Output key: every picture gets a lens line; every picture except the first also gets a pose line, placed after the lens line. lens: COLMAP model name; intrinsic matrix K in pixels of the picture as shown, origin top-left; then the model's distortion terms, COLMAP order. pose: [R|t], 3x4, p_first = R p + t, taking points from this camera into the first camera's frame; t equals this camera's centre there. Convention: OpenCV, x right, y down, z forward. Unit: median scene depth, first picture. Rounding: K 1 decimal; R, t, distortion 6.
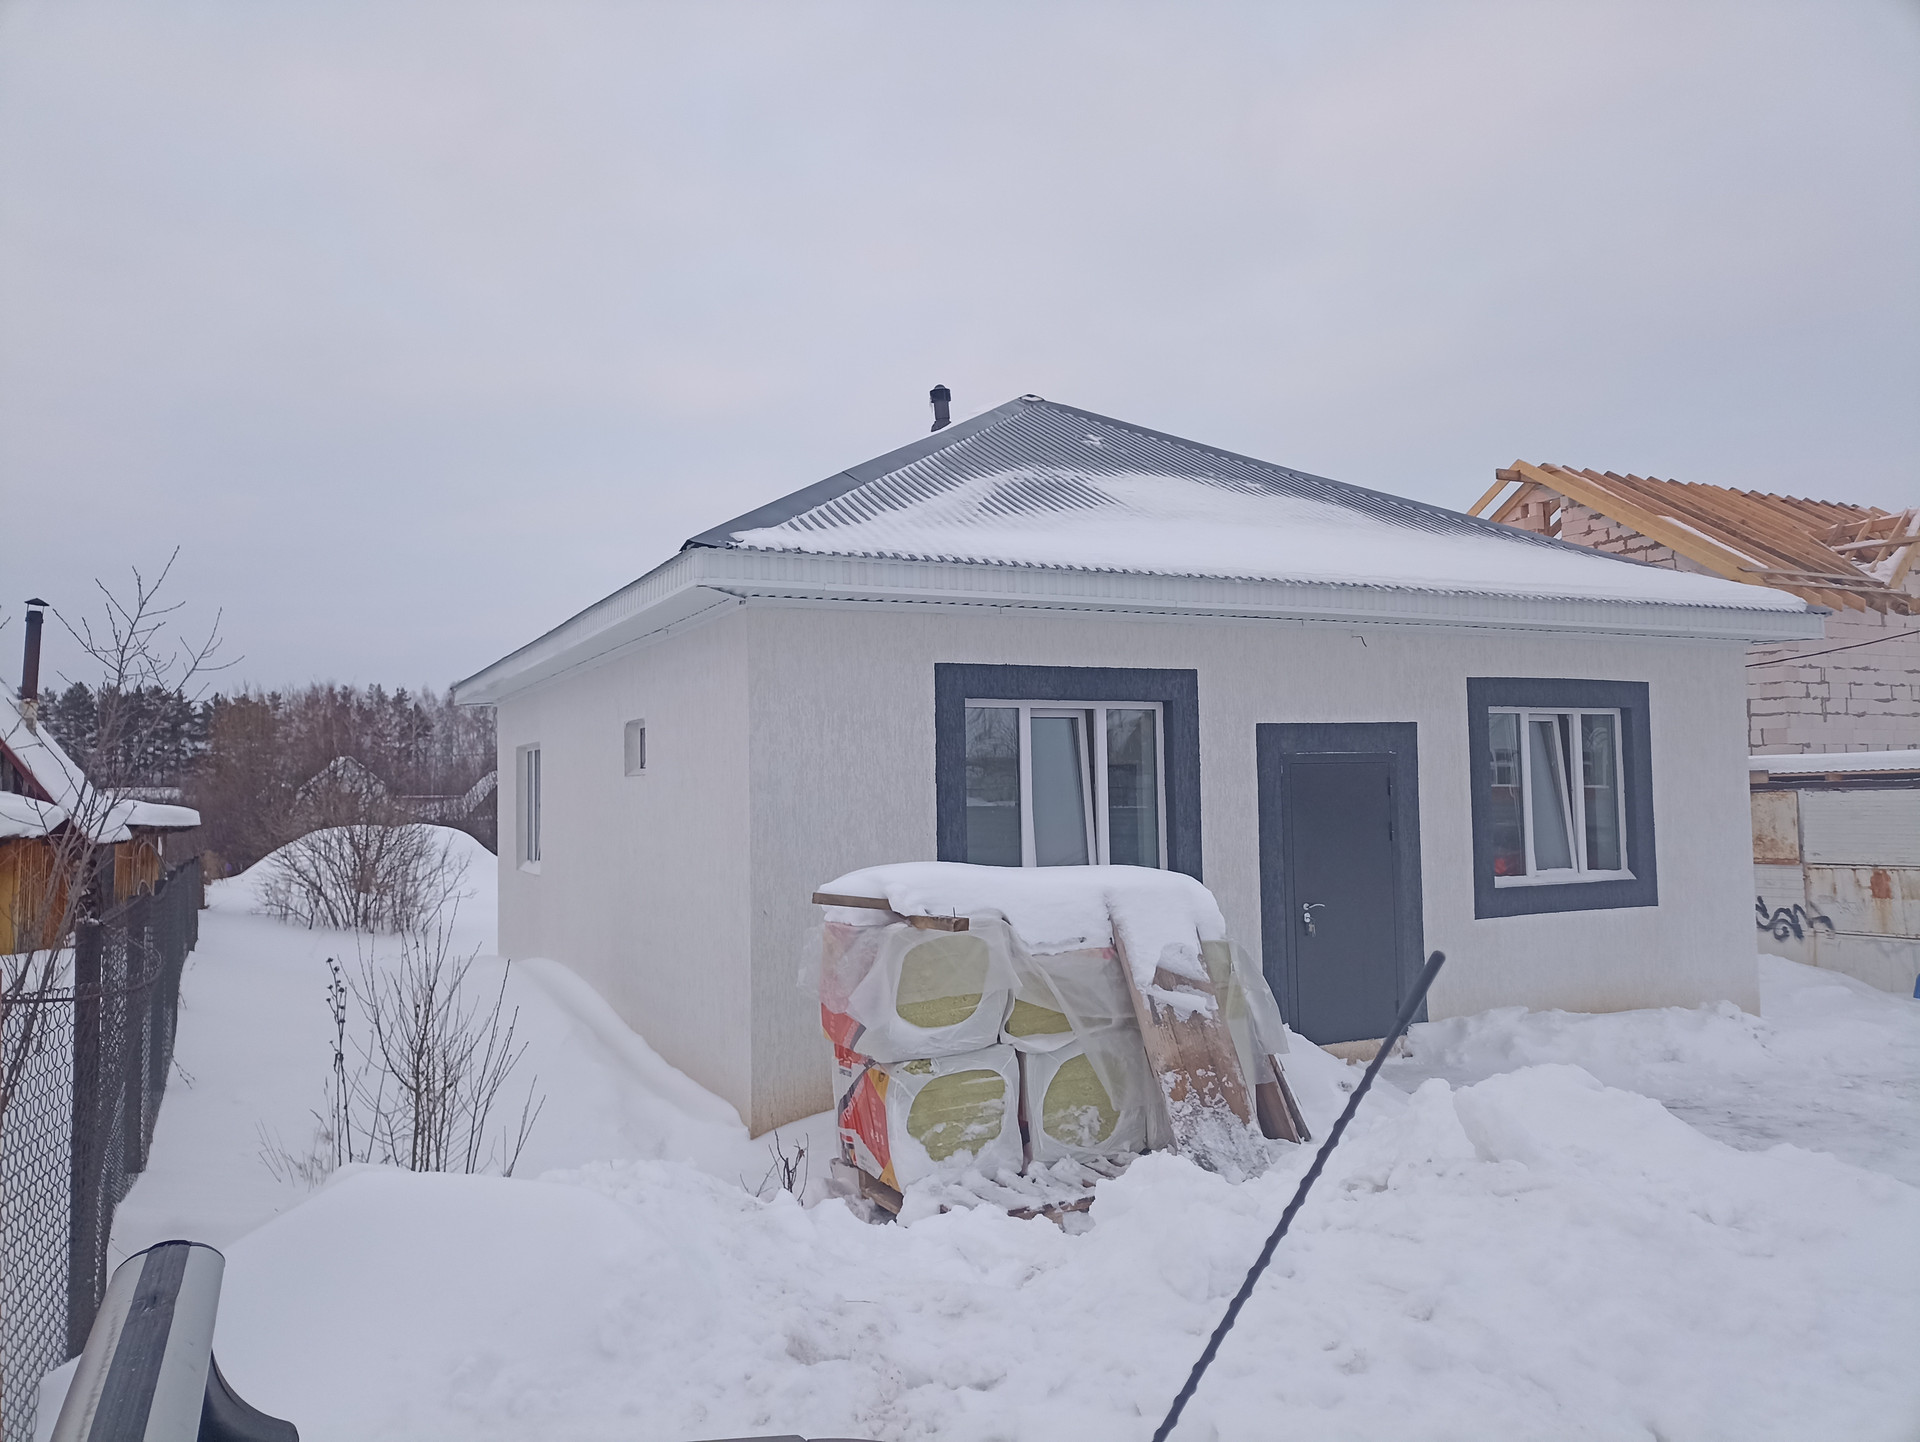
lens RADIAL K [[1403.9, 0, 956.9], [0, 1403.9, 715.5], [0, 0, 1]] dist [0.034249, -0.028832]
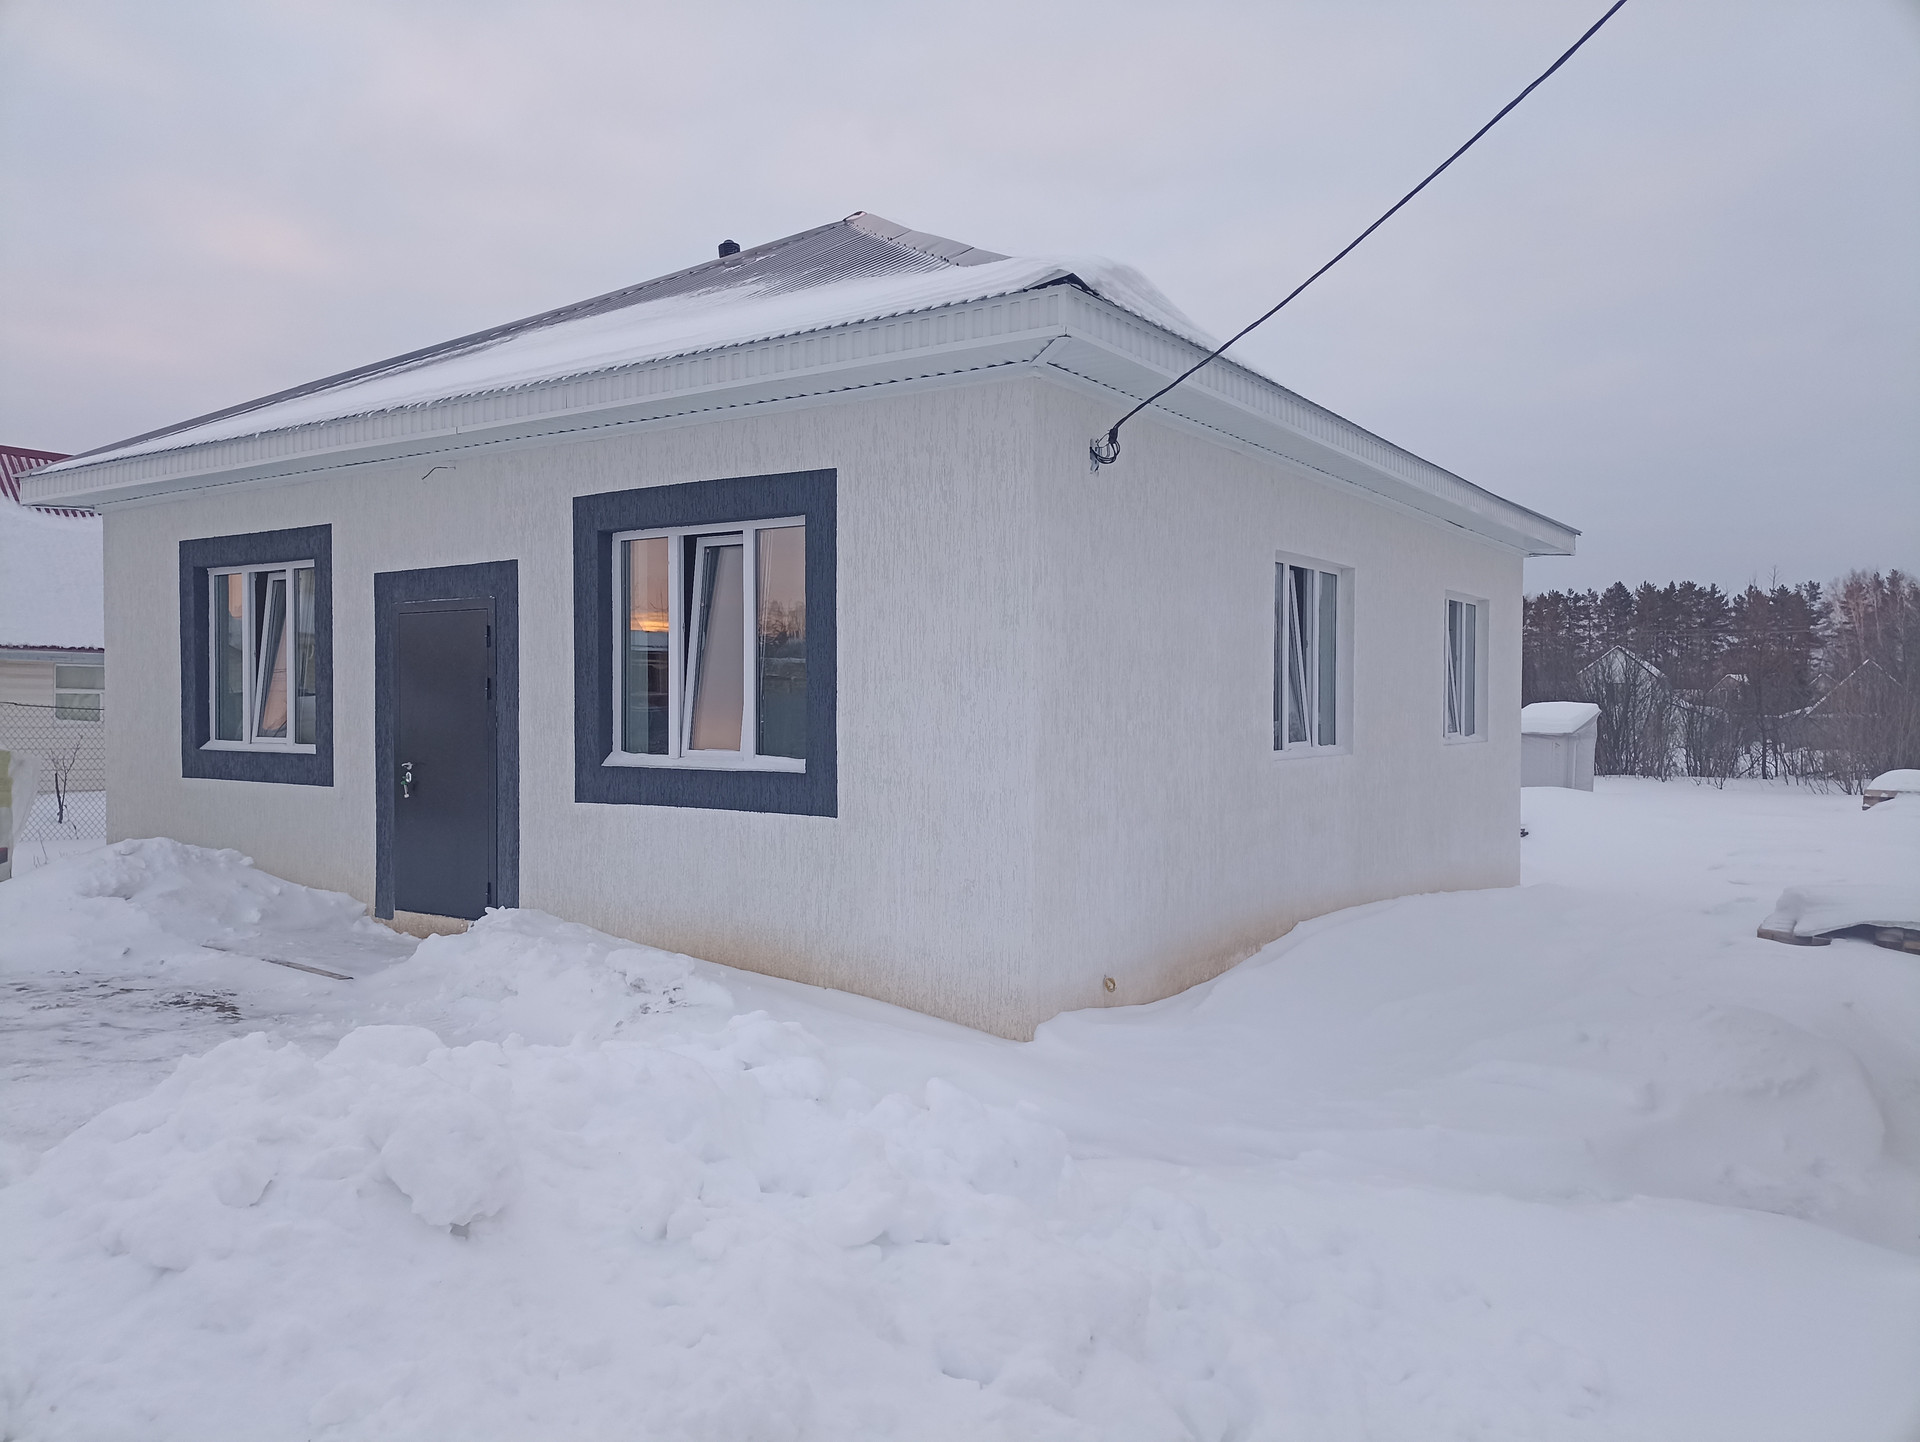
lens RADIAL K [[1403.9, 0, 956.1], [0, 1403.9, 726.1], [0, 0, 1]] dist [0.034249, -0.028832]
pose [[0.503562, 0.034785, -0.863259, 1.276991], [0.034959, 0.997550, 0.060589, 0.066703], [0.863252, -0.060689, 0.501112, 0.864201]]
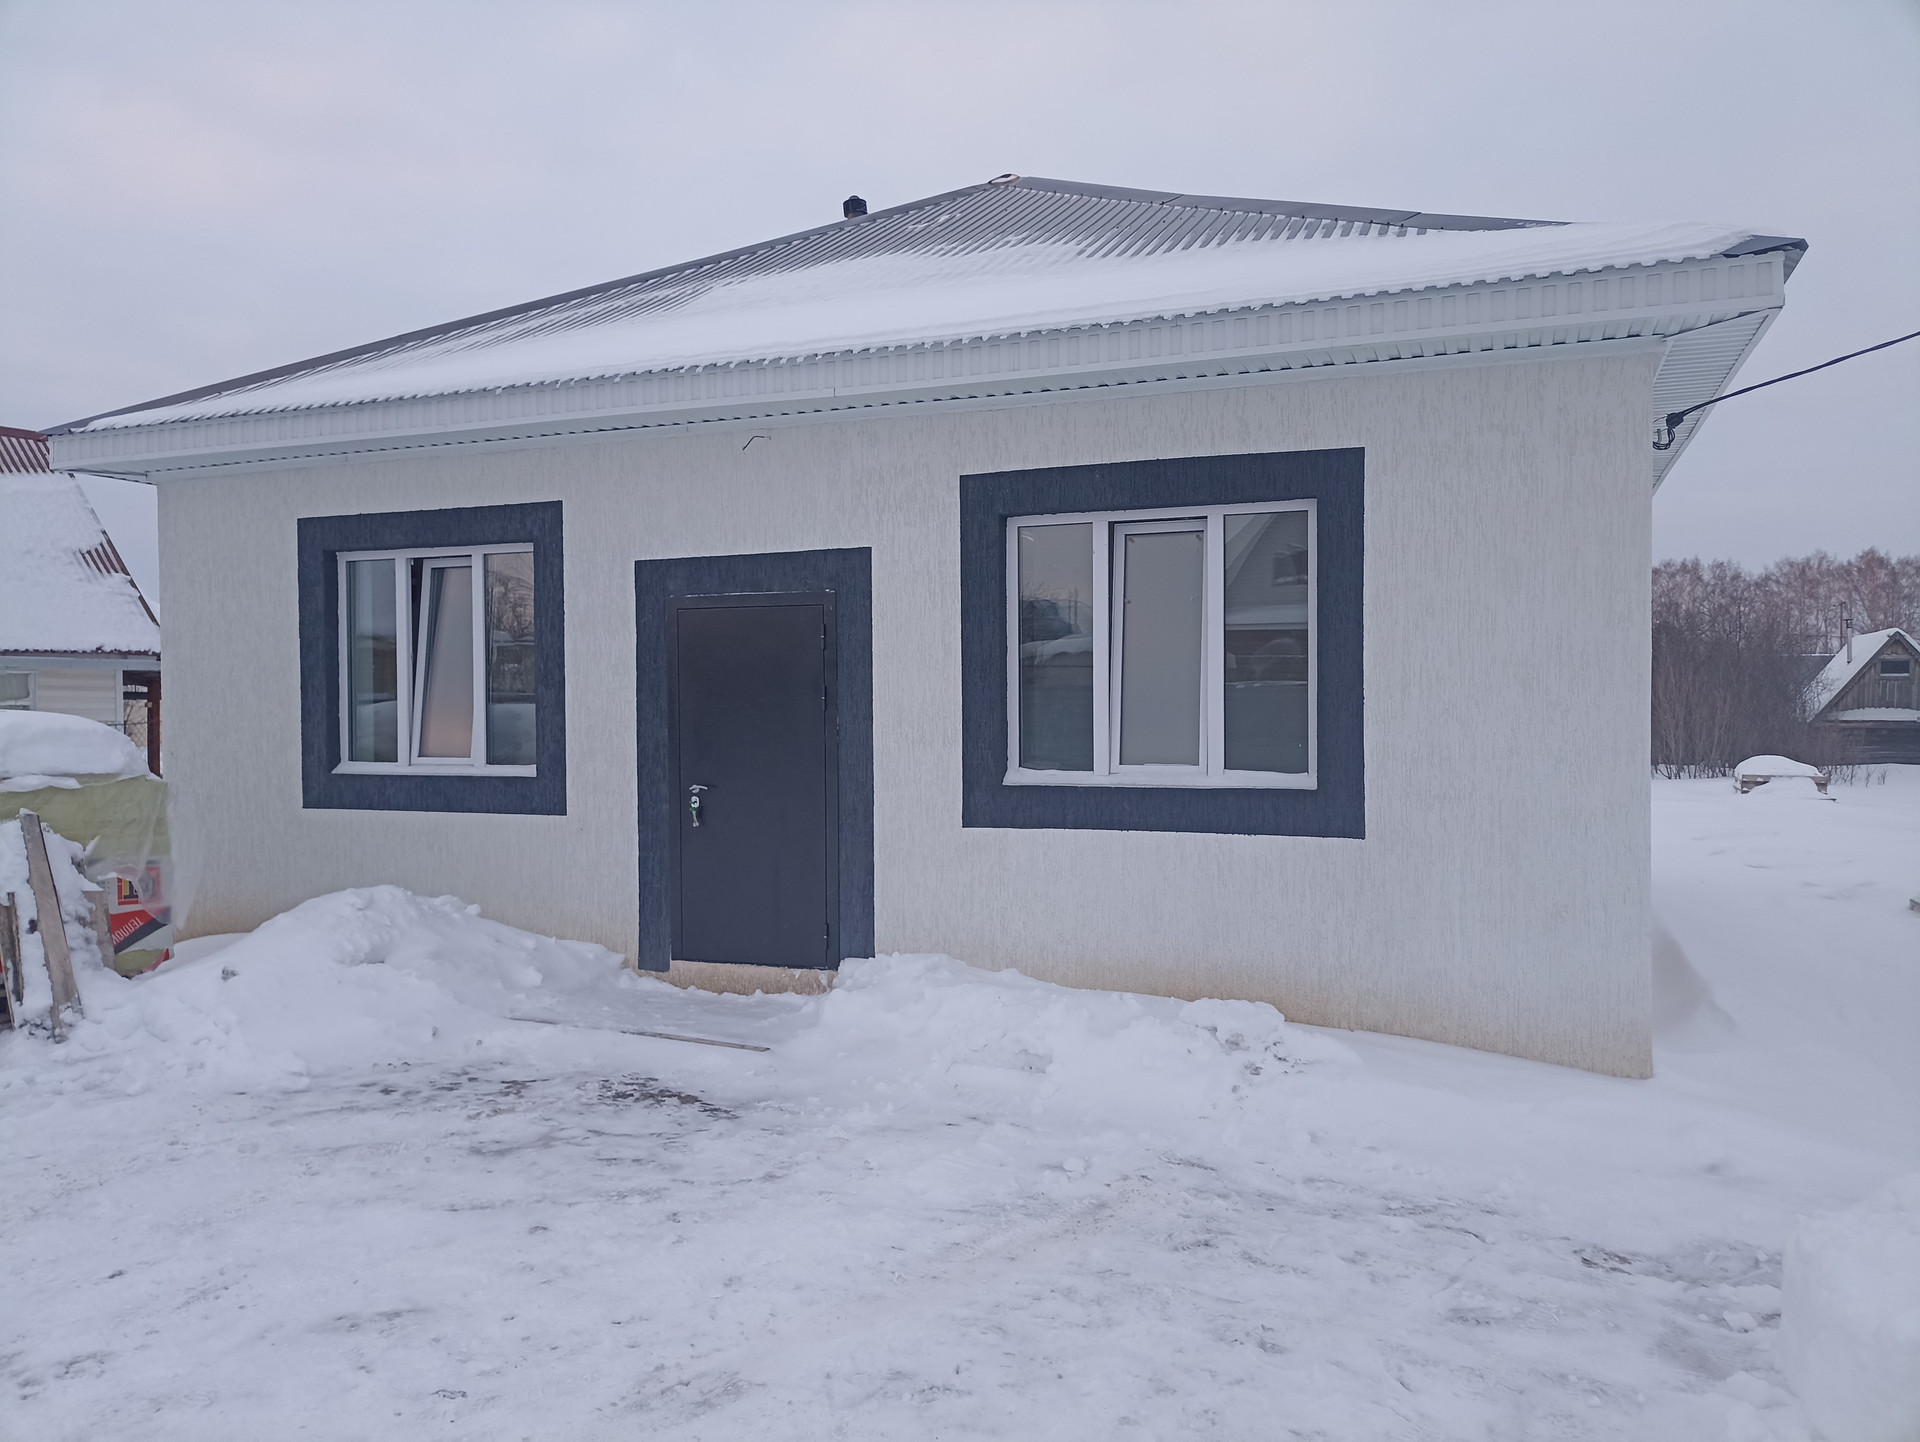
lens RADIAL K [[1403.9, 0, 948.4], [0, 1403.9, 725.0], [0, 0, 1]] dist [0.034249, -0.028832]
pose [[0.681158, 0.026907, -0.731642, 0.948889], [0.034670, 0.997018, 0.068944, 0.051182], [0.731315, -0.072328, 0.678194, 0.580970]]
